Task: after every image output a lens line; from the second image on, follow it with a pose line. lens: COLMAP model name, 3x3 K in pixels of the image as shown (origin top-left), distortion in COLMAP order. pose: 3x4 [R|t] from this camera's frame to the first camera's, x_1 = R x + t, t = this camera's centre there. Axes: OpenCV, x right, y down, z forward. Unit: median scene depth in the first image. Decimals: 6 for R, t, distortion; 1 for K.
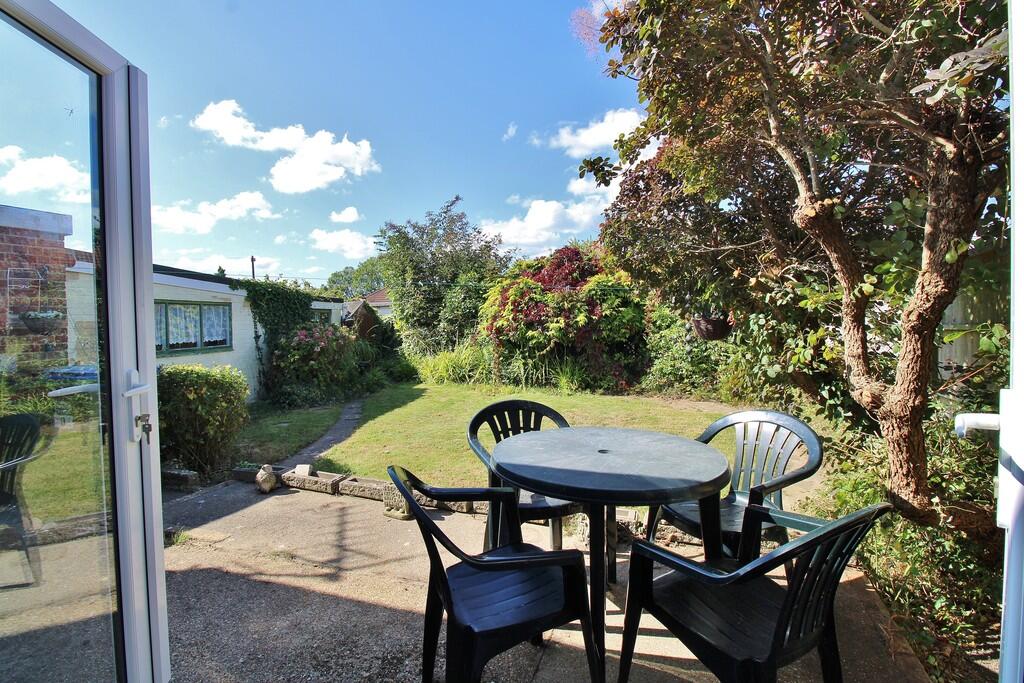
lens RADIAL K [[480.4, 0, 512.1], [0, 480.4, 336.9], [0, 0, 1]] dist [-0.008738, -0.009128]
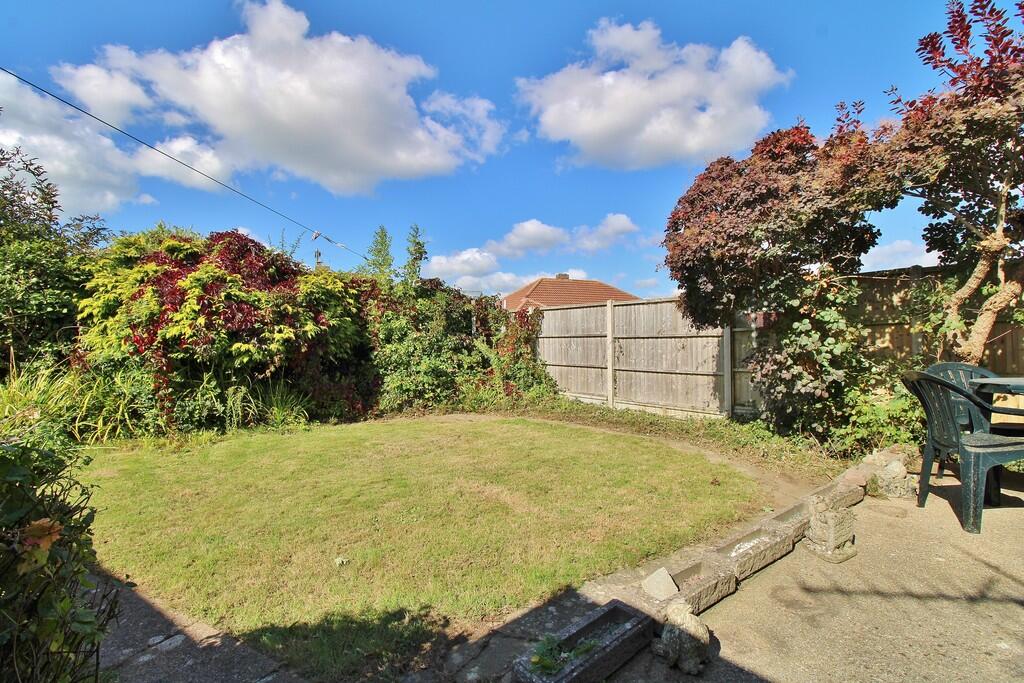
lens RADIAL K [[480.4, 0, 513.0], [0, 480.4, 340.9], [0, 0, 1]] dist [-0.008738, -0.009128]
pose [[0.500744, 0.016205, 0.865444, -0.351436], [0.030974, 0.998849, -0.036624, 0.020025], [-0.865041, 0.045146, 0.499666, 0.336227]]
